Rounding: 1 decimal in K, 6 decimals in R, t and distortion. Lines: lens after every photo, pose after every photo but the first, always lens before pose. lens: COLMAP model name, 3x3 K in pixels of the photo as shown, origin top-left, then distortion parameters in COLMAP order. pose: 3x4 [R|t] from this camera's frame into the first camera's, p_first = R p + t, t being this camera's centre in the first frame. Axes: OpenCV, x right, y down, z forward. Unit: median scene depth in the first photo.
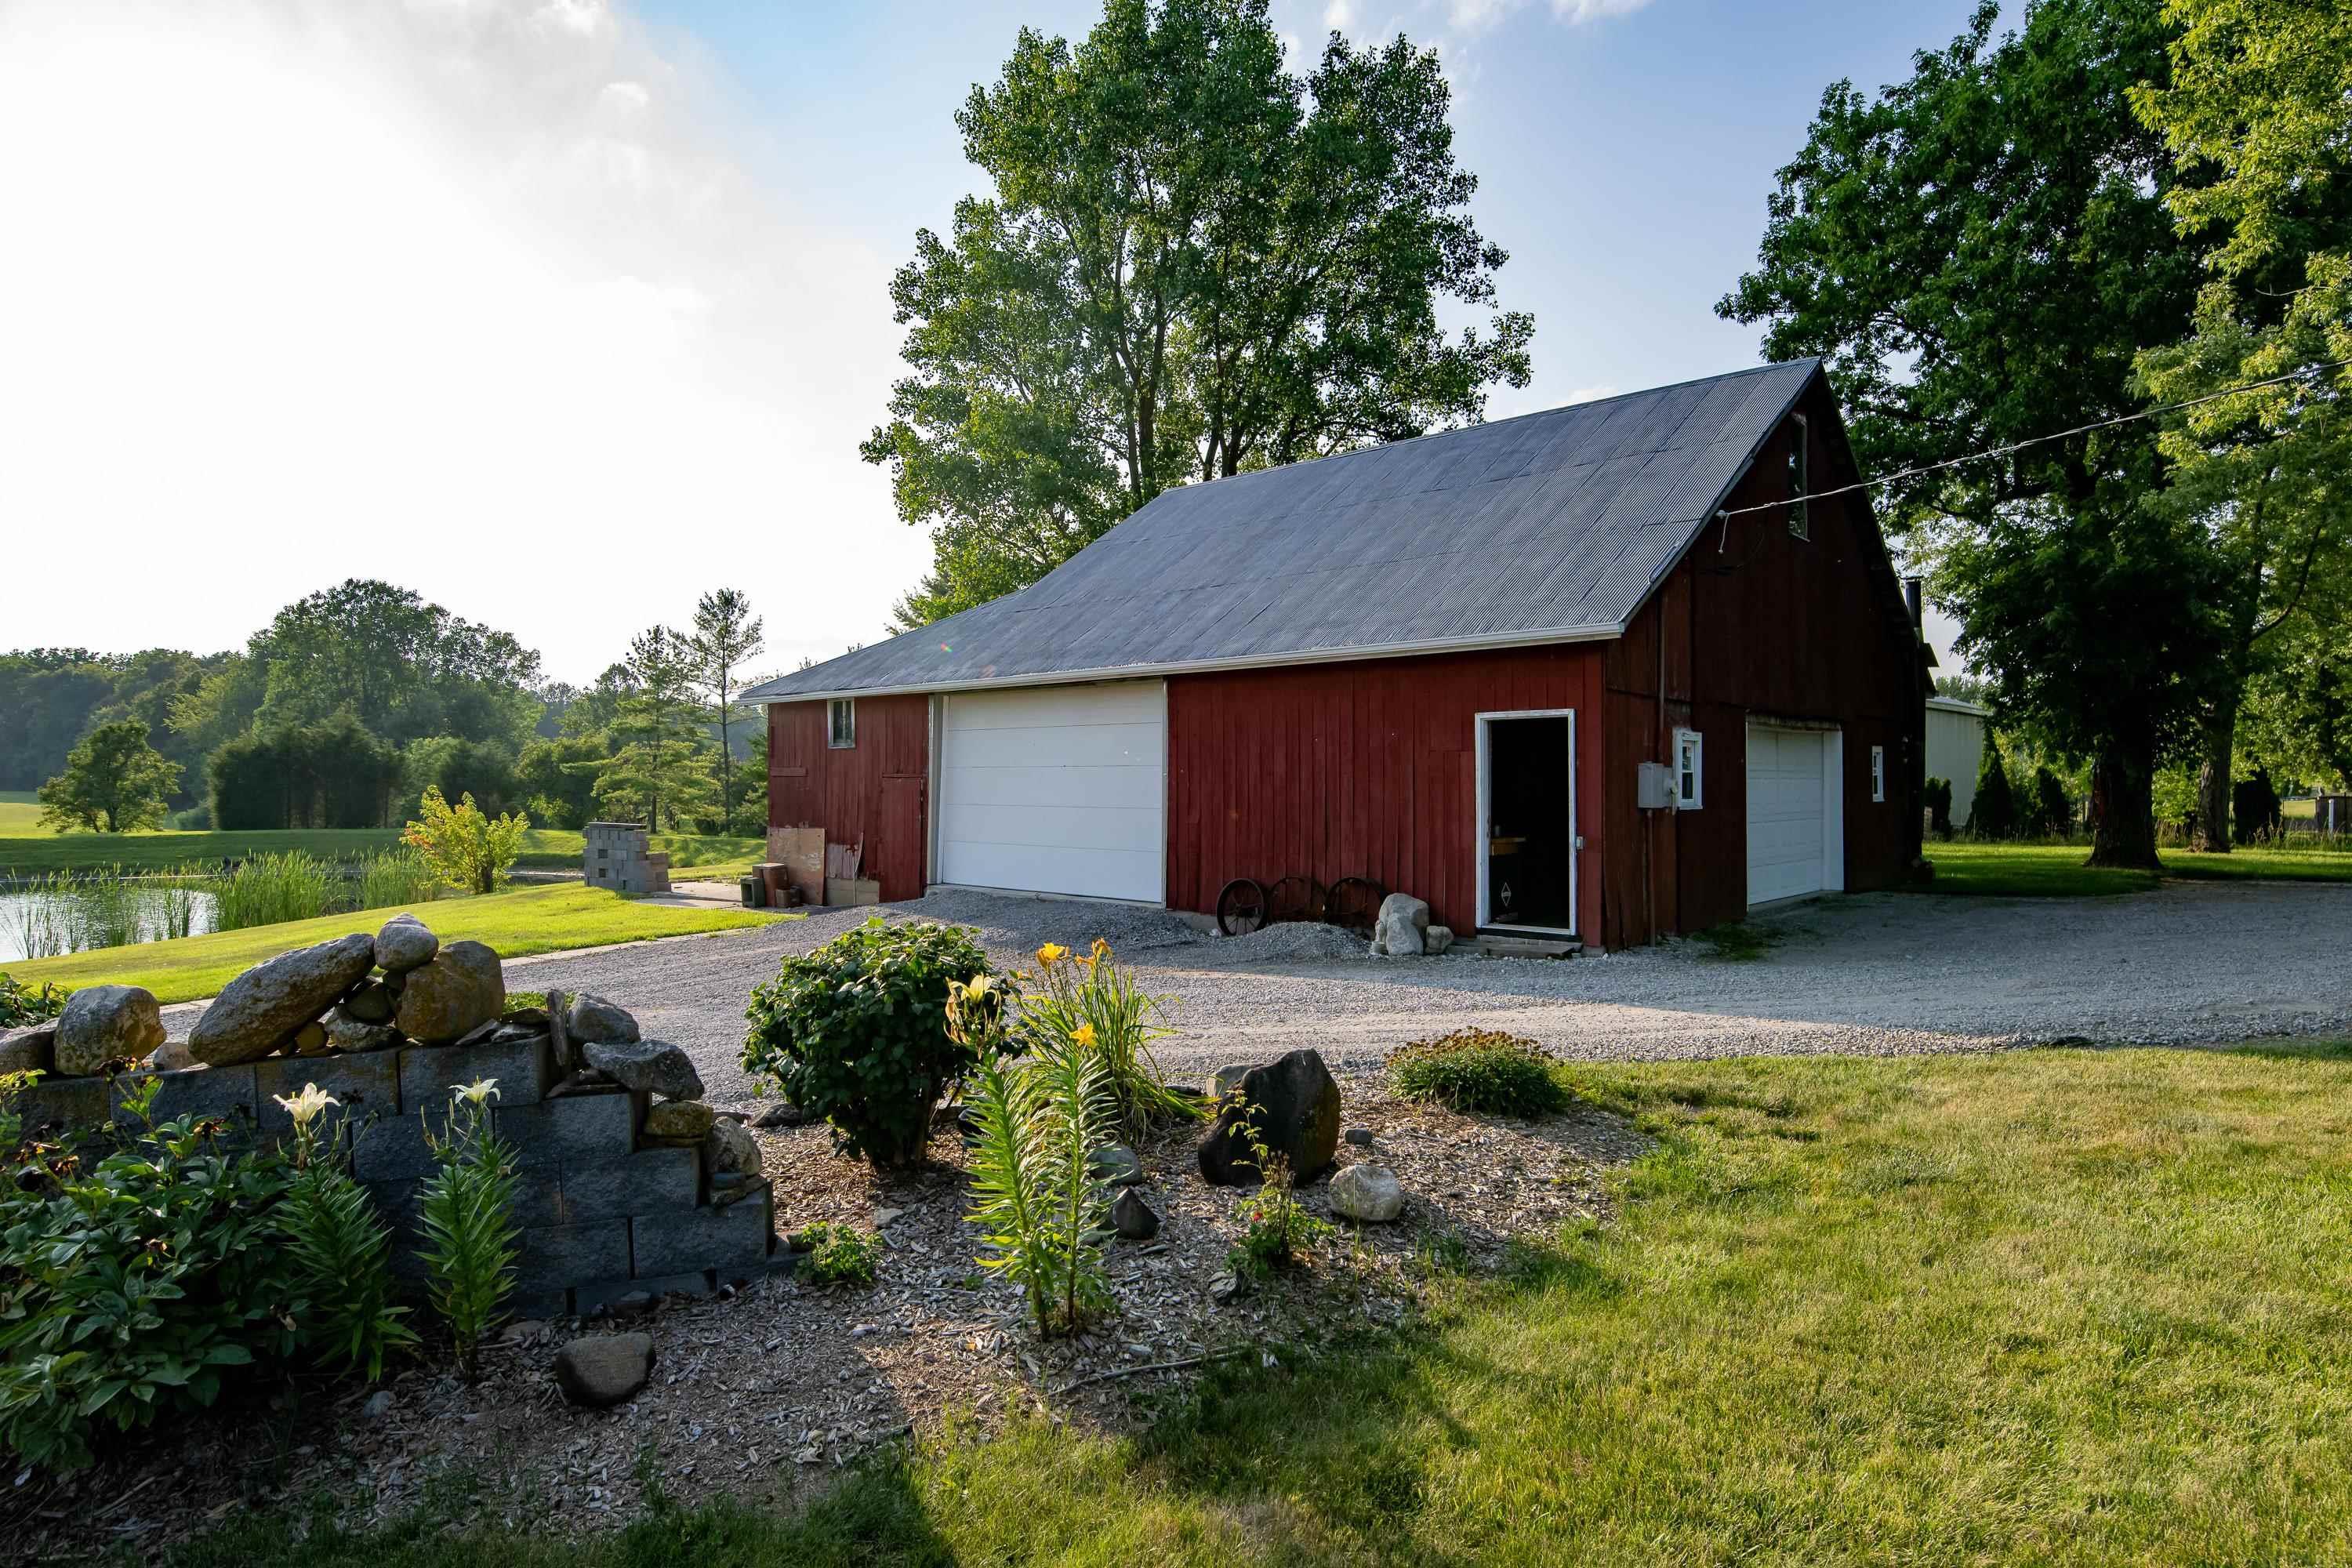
lens RADIAL K [[1291.1, 0, 1176.0], [0, 1291.1, 784.0], [0, 0, 1]] dist [0.000036, -0.000009]
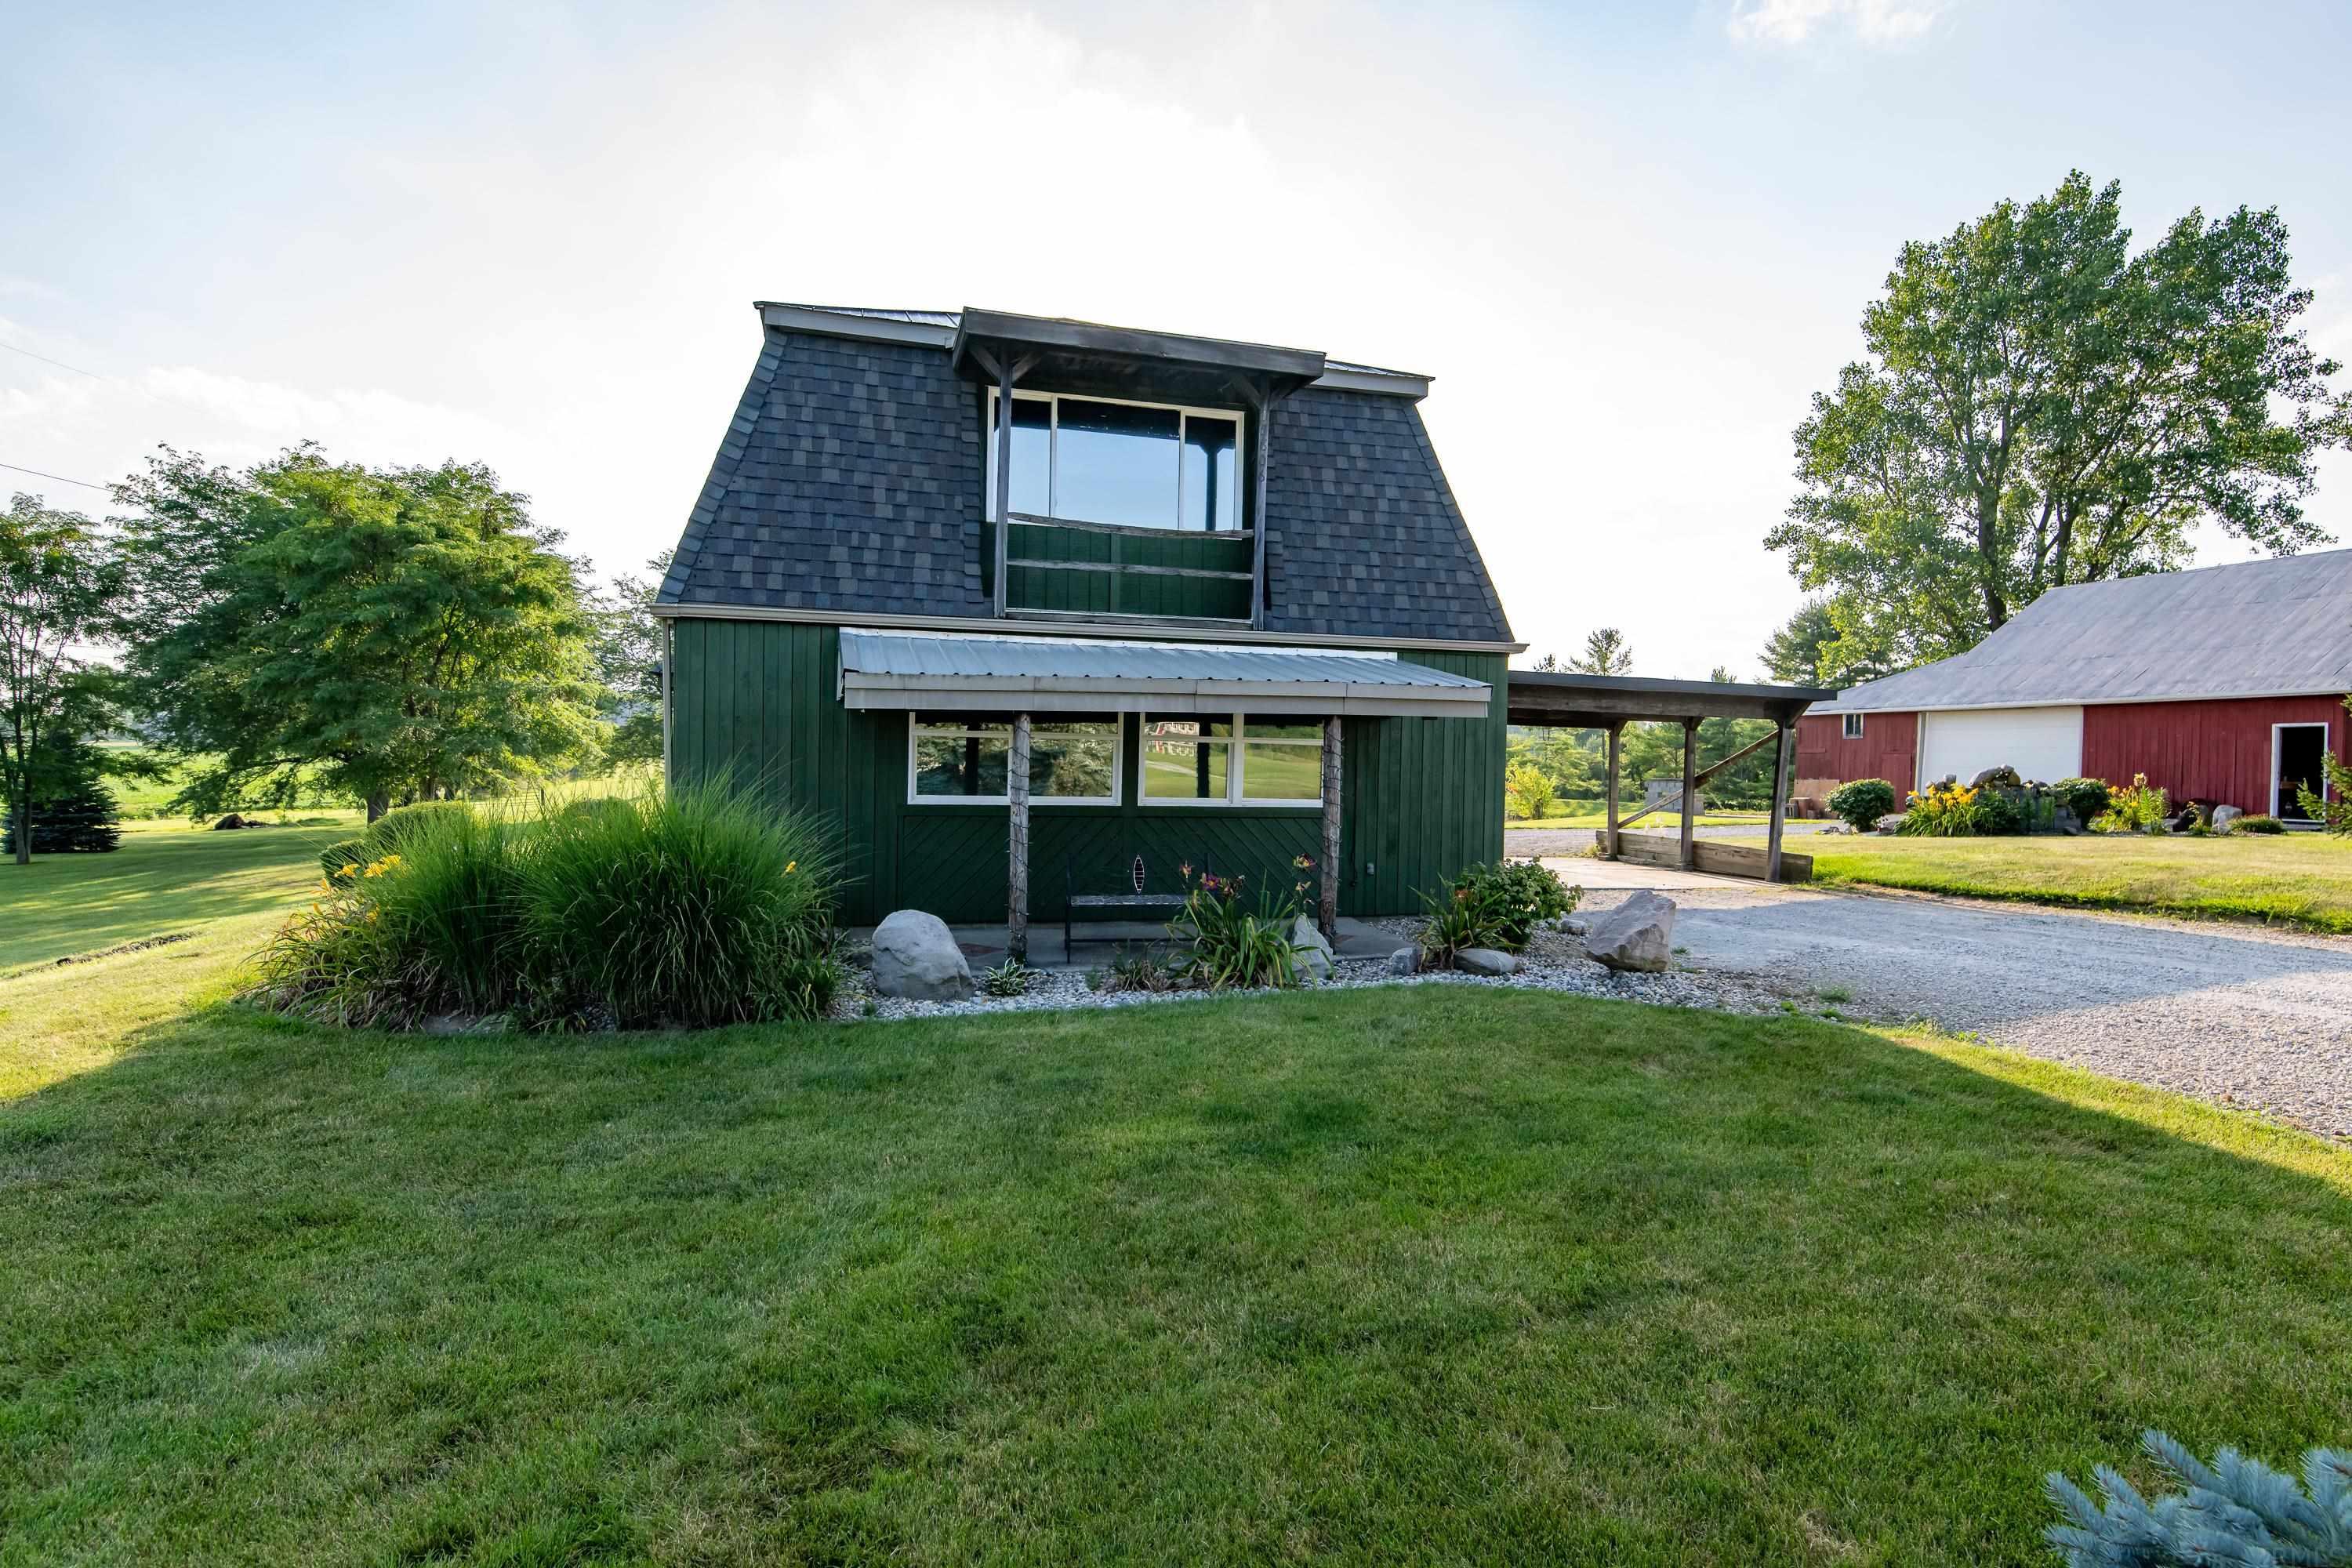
lens RADIAL K [[1179.2, 0, 1170.0], [0, 1179.2, 806.7], [0, 0, 1]] dist [-0.000204, -0.007706]
pose [[0.850312, 0.026681, -0.525602, -0.110967], [-0.011187, 0.999405, 0.032634, 0.014694], [0.526159, -0.021870, 0.850105, -0.598303]]
